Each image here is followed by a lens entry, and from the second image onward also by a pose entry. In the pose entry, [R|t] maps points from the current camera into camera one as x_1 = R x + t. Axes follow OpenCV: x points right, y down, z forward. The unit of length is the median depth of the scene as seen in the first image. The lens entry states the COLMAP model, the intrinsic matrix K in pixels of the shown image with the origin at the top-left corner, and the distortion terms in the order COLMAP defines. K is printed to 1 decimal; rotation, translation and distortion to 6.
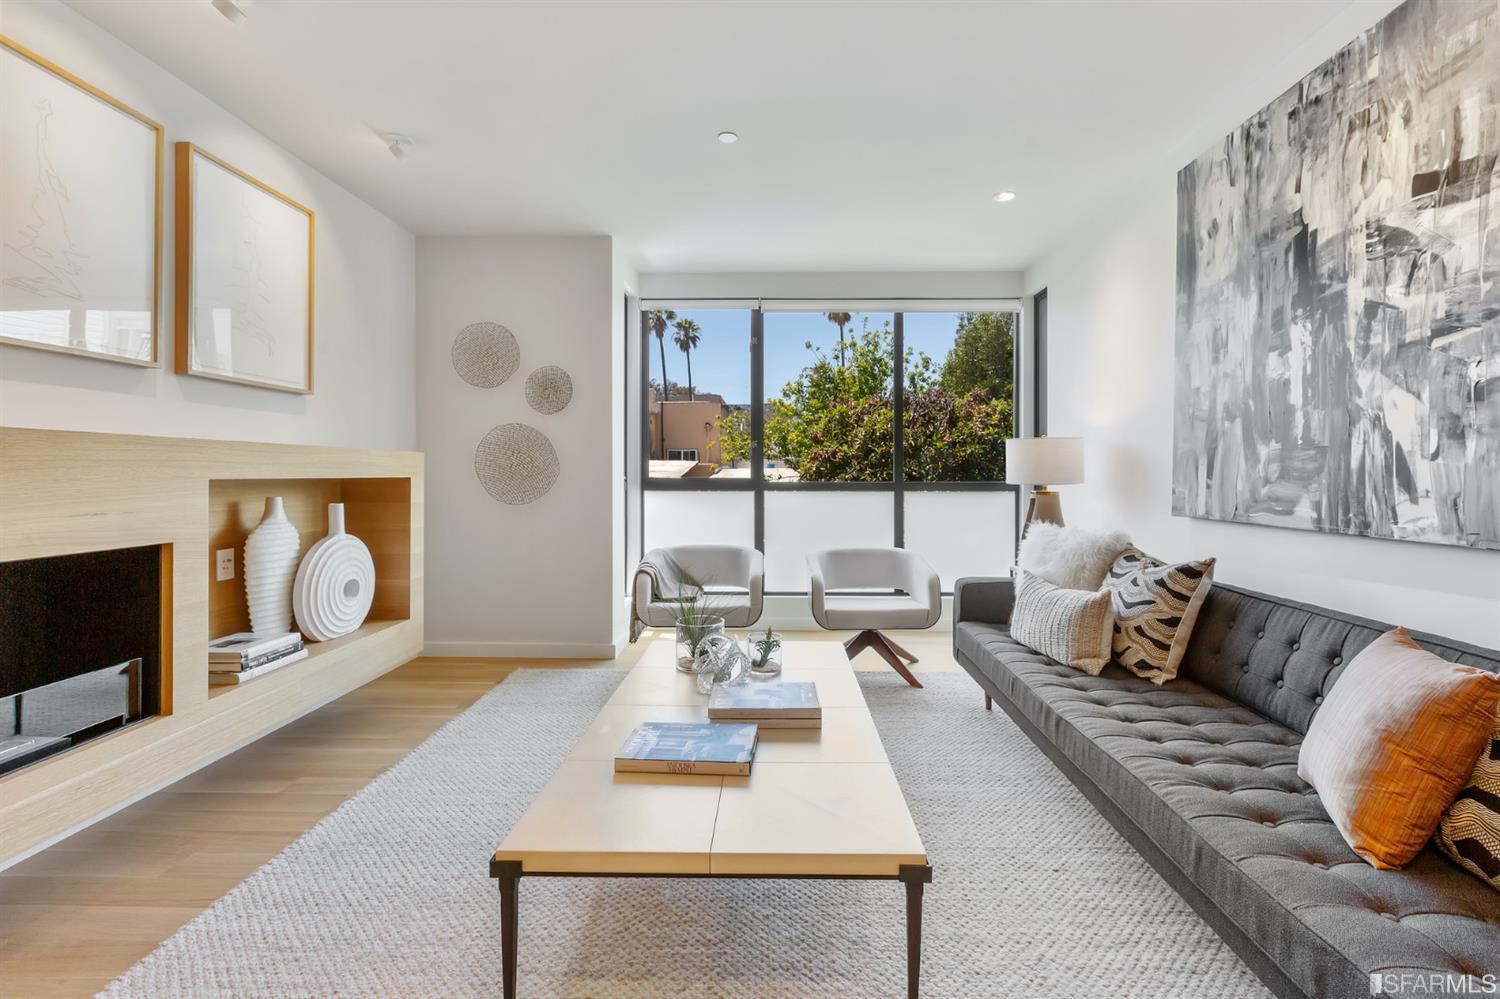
lens RADIAL K [[671.4, 0, 764.1], [0, 671.4, 472.0], [0, 0, 1]] dist [0.006726, -0.001385]
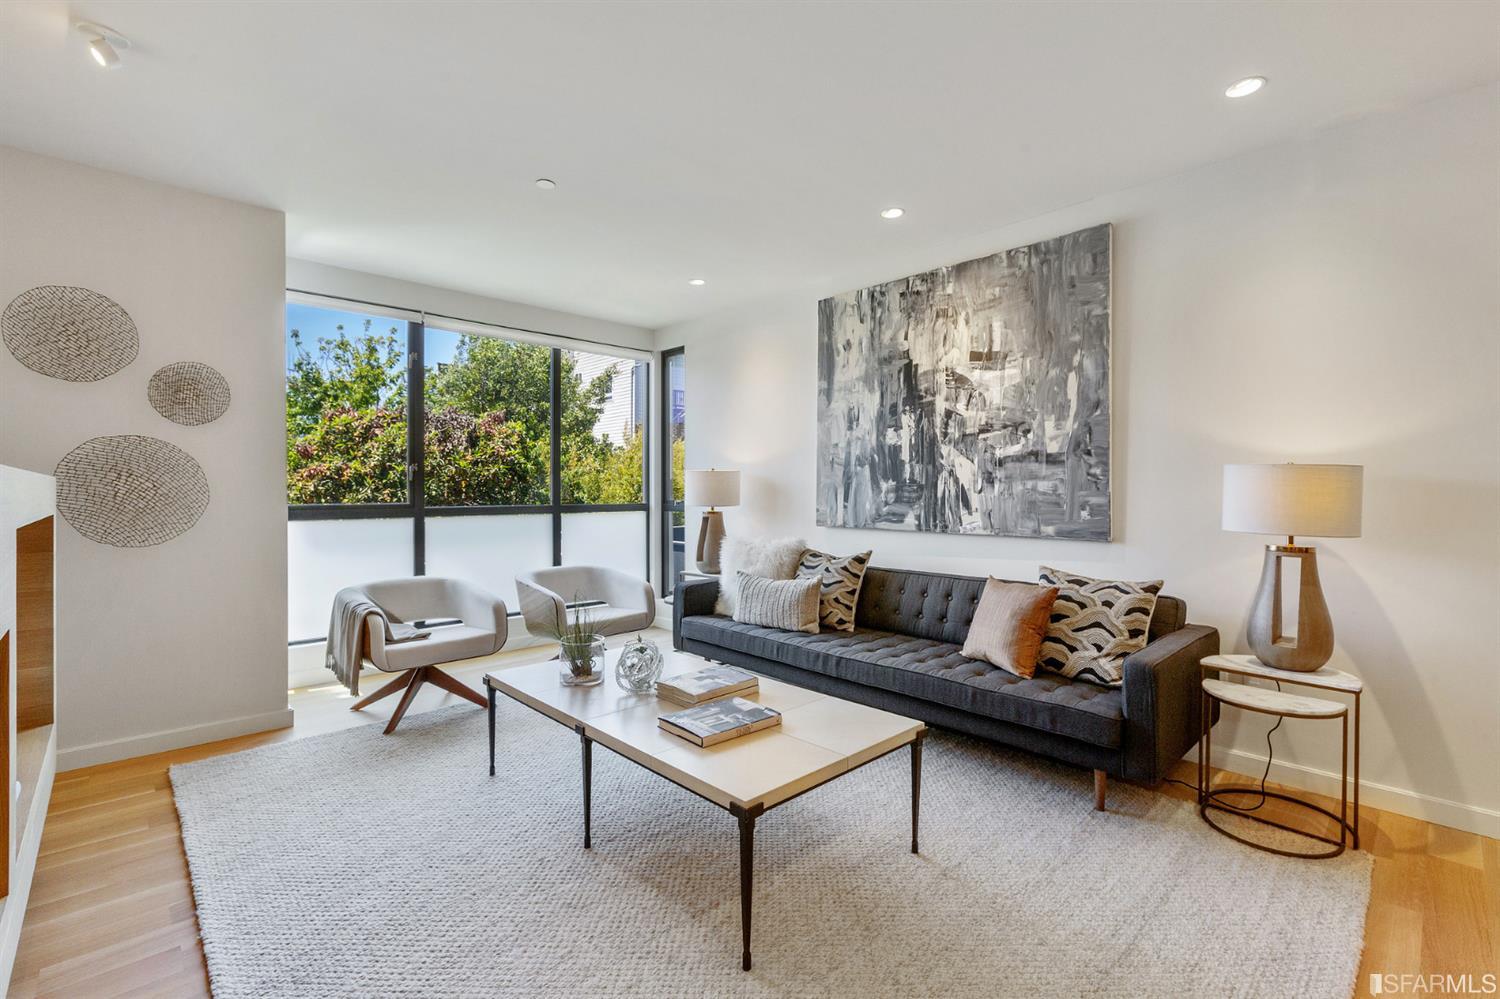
lens RADIAL K [[671.4, 0, 748.5], [0, 671.4, 488.5], [0, 0, 1]] dist [0.006726, -0.001385]
pose [[0.713851, -0.001024, 0.700297, -0.664996], [0.000655, 0.999999, 0.000796, -0.024776], [-0.700298, -0.000110, 0.713851, 0.029675]]
